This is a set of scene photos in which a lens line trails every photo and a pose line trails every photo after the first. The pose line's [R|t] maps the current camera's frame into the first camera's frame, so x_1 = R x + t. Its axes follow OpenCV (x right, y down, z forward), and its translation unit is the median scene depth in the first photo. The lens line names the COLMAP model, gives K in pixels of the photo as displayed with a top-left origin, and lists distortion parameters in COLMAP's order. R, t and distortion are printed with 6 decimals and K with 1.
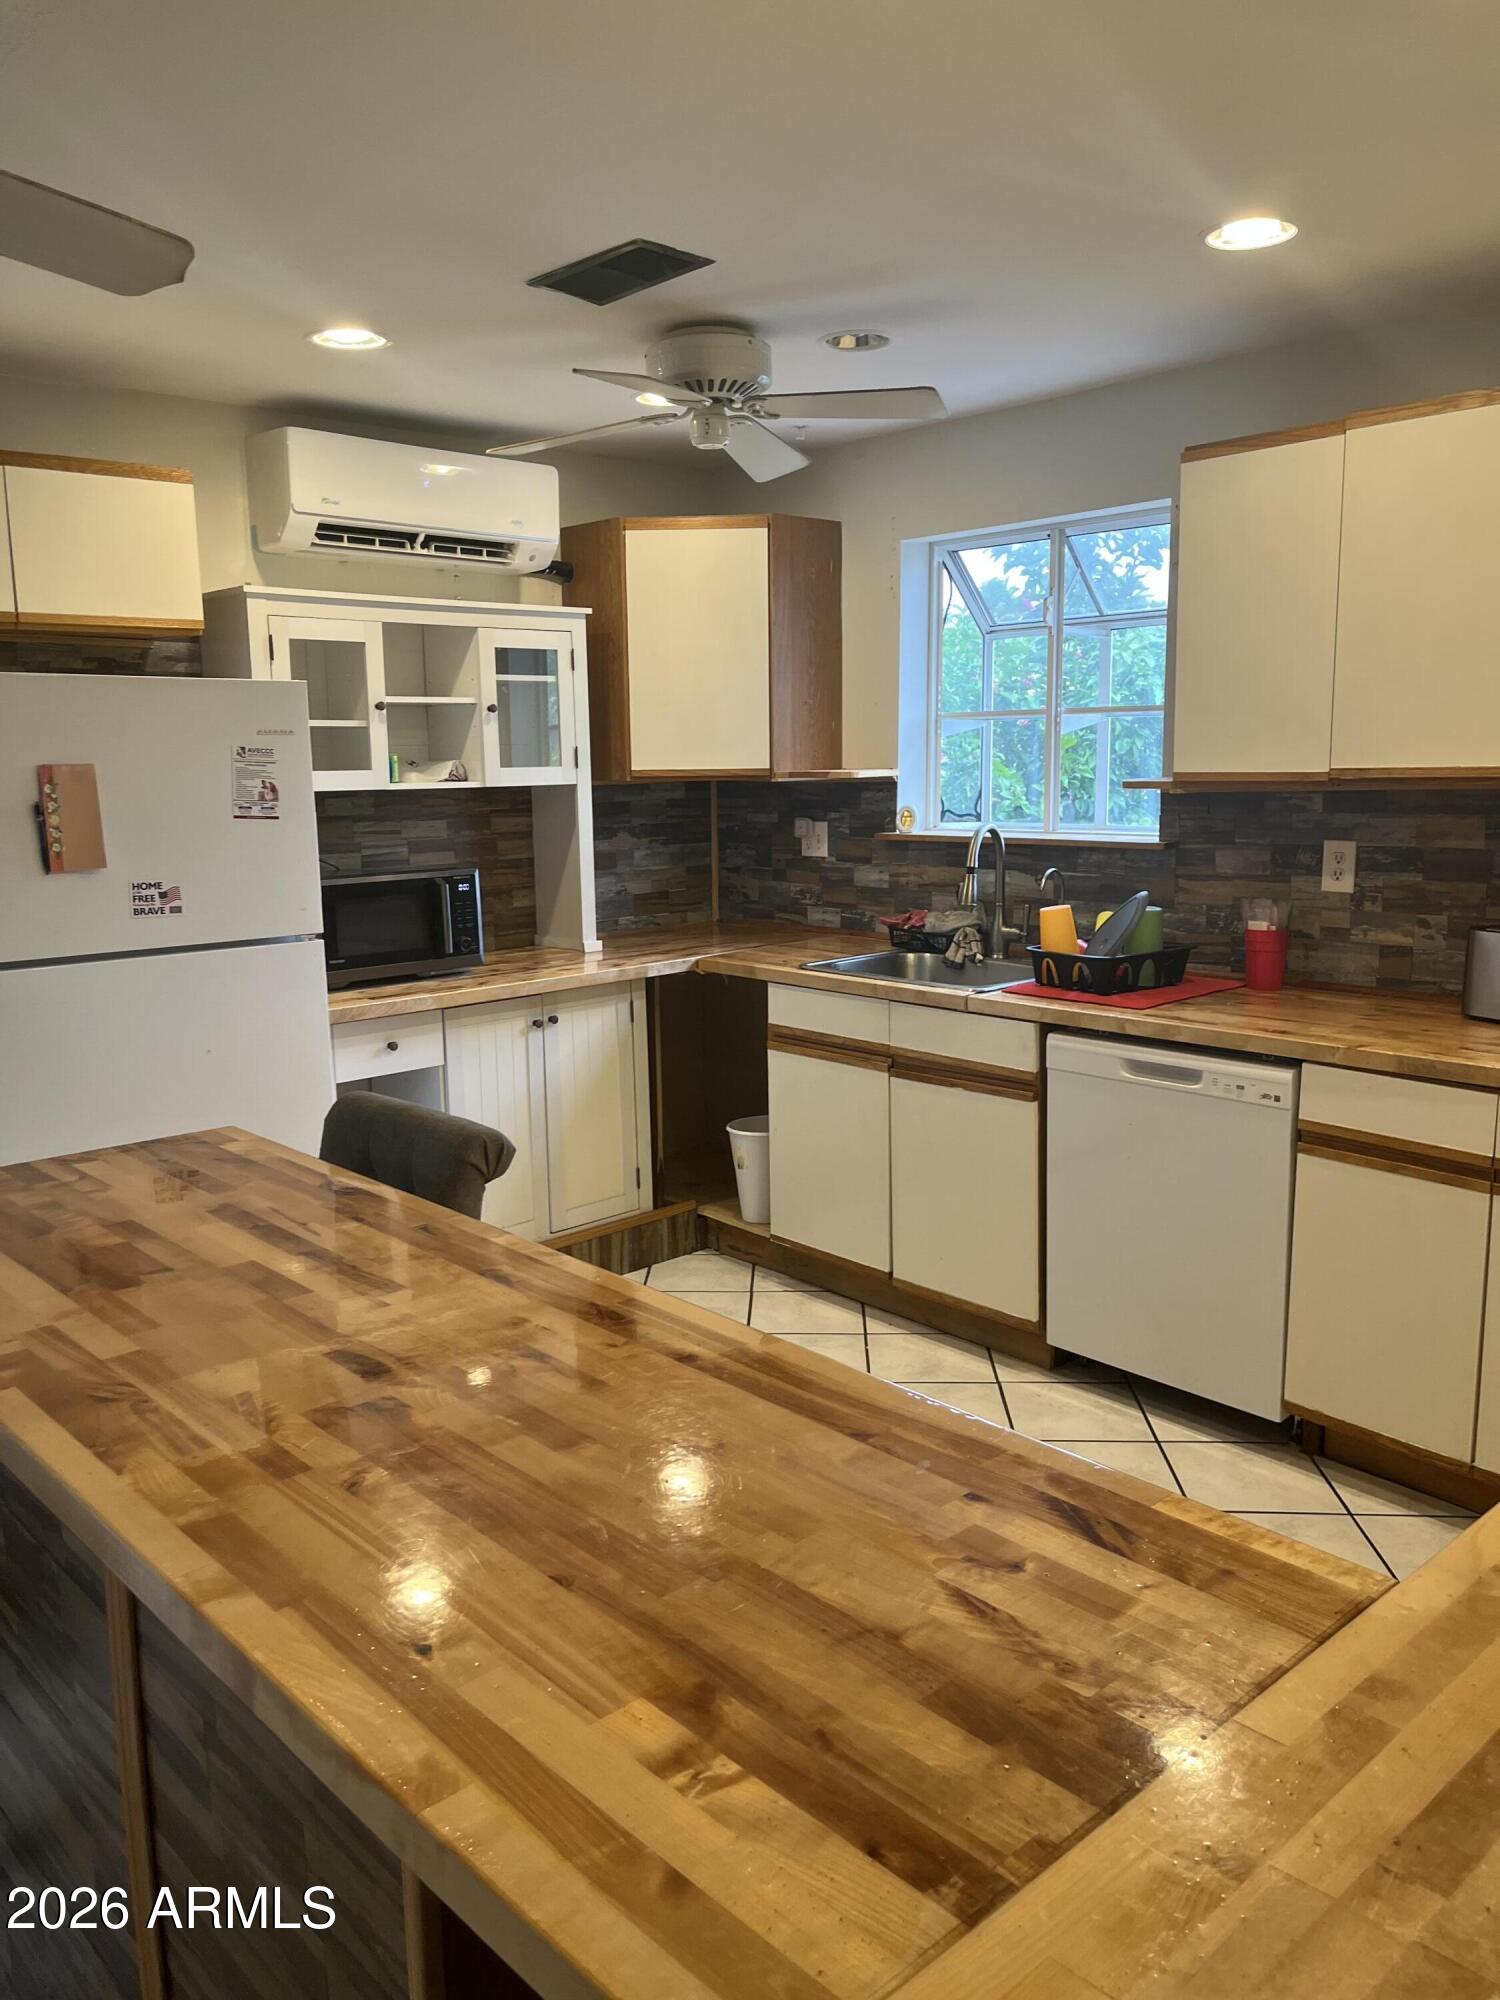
lens RADIAL K [[1476.8, 0, 739.9], [0, 1476.8, 1003.8], [0, 0, 1]] dist [0.048655, -0.082065]
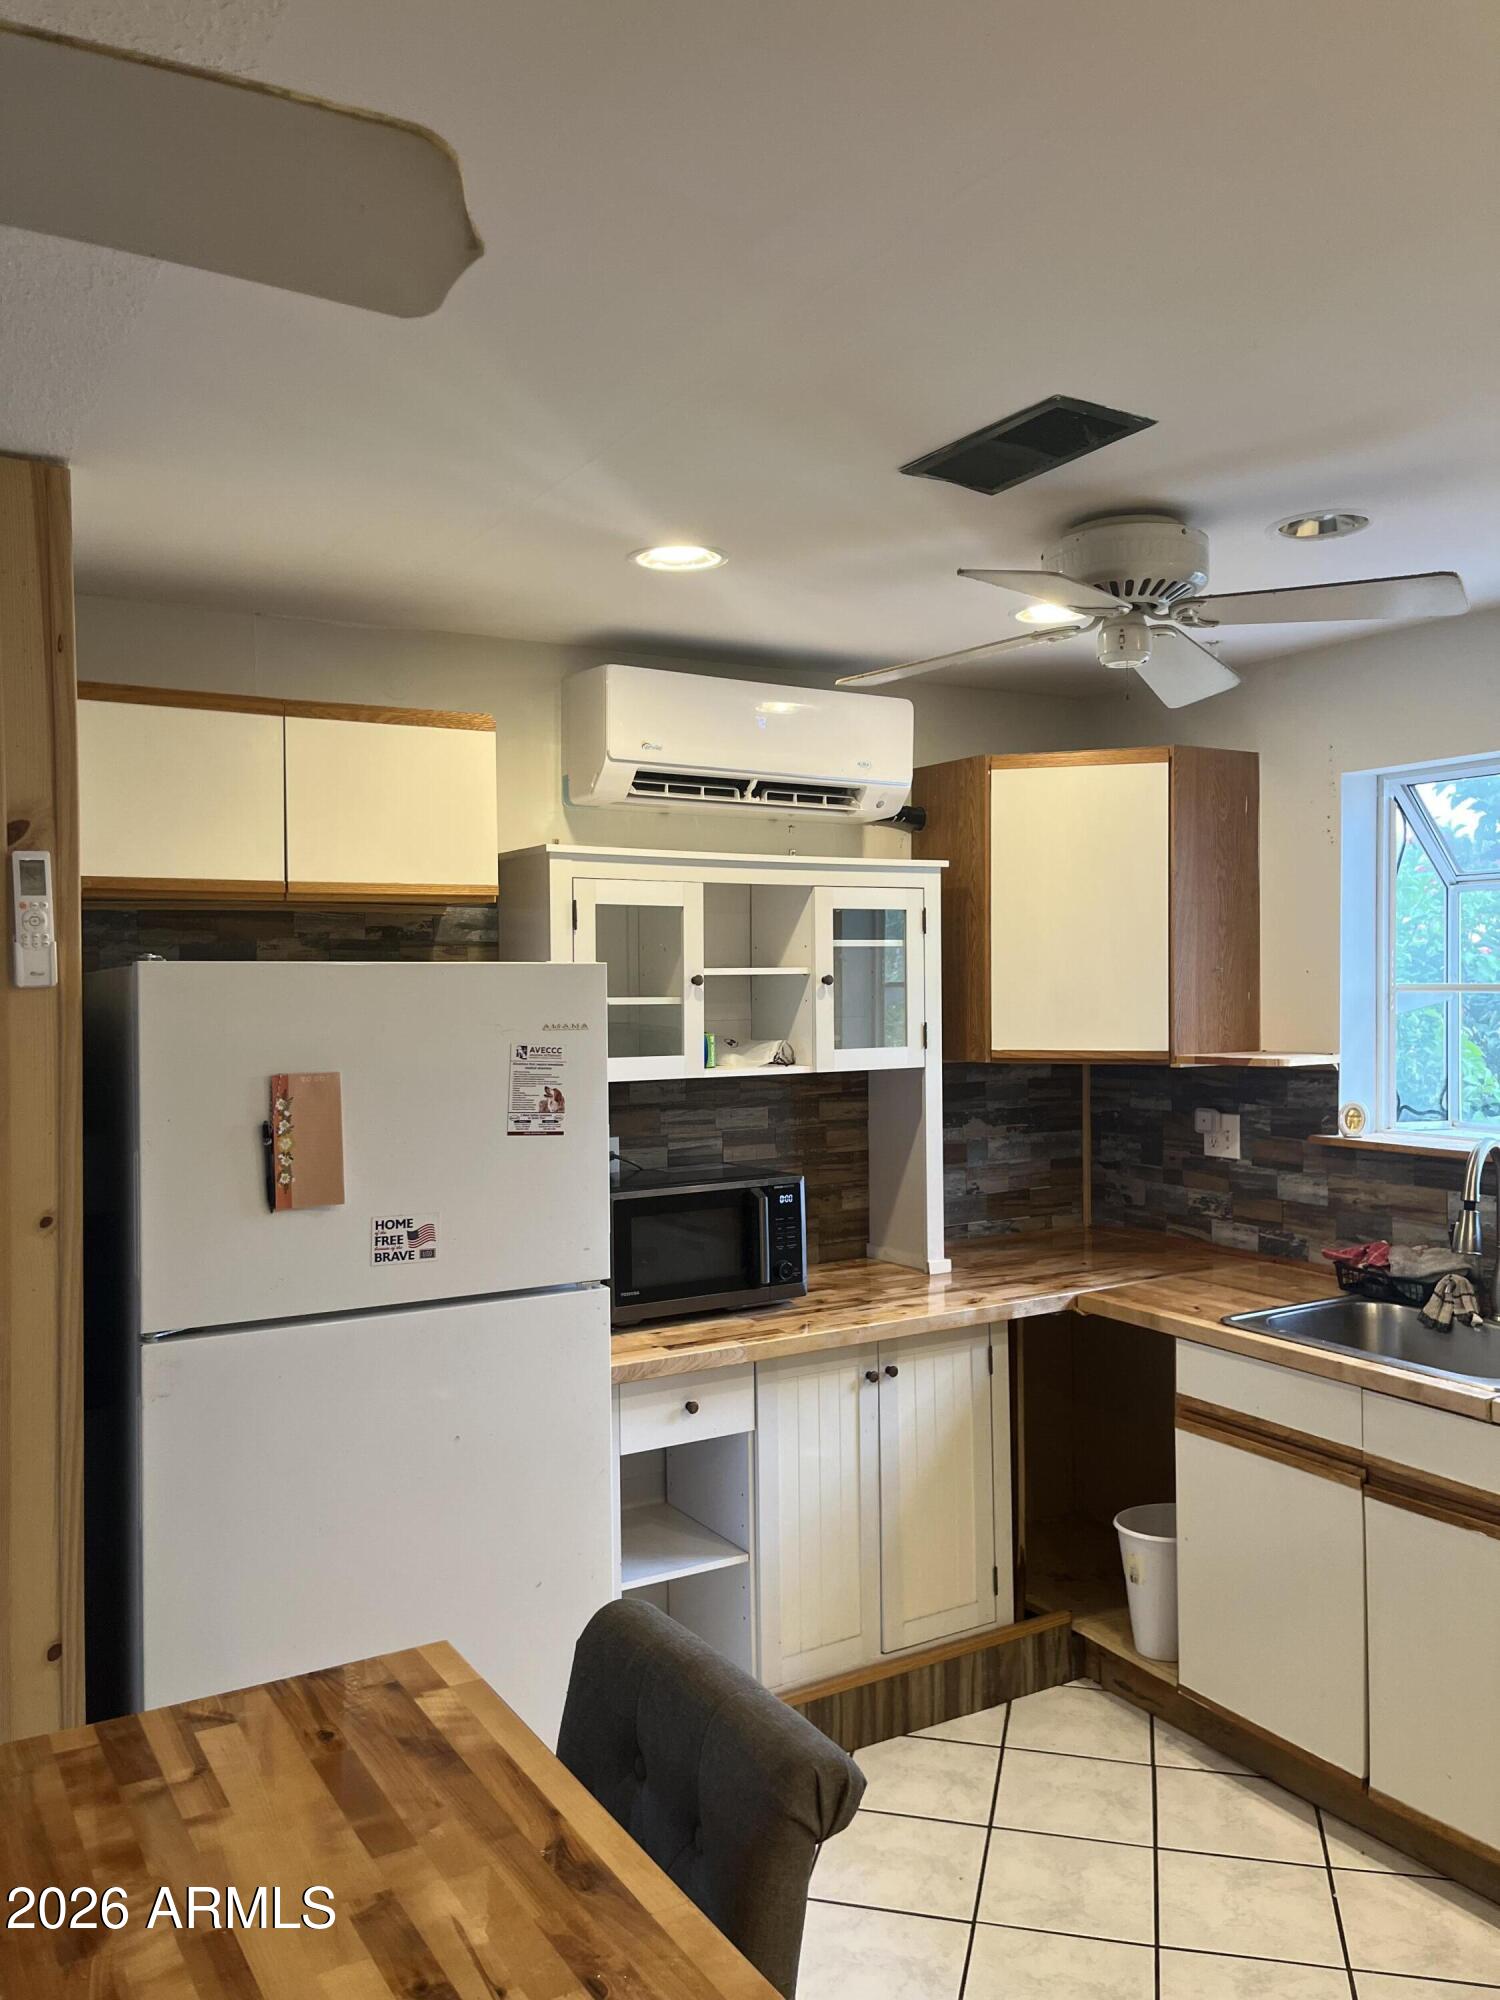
lens RADIAL K [[1476.8, 0, 754.5], [0, 1476.8, 996.1], [0, 0, 1]] dist [0.048655, -0.082065]
pose [[0.979742, 0.007892, -0.200110, -0.043350], [-0.038637, 0.987899, -0.150207, -0.067100], [0.196503, 0.154896, 0.968191, 0.198966]]
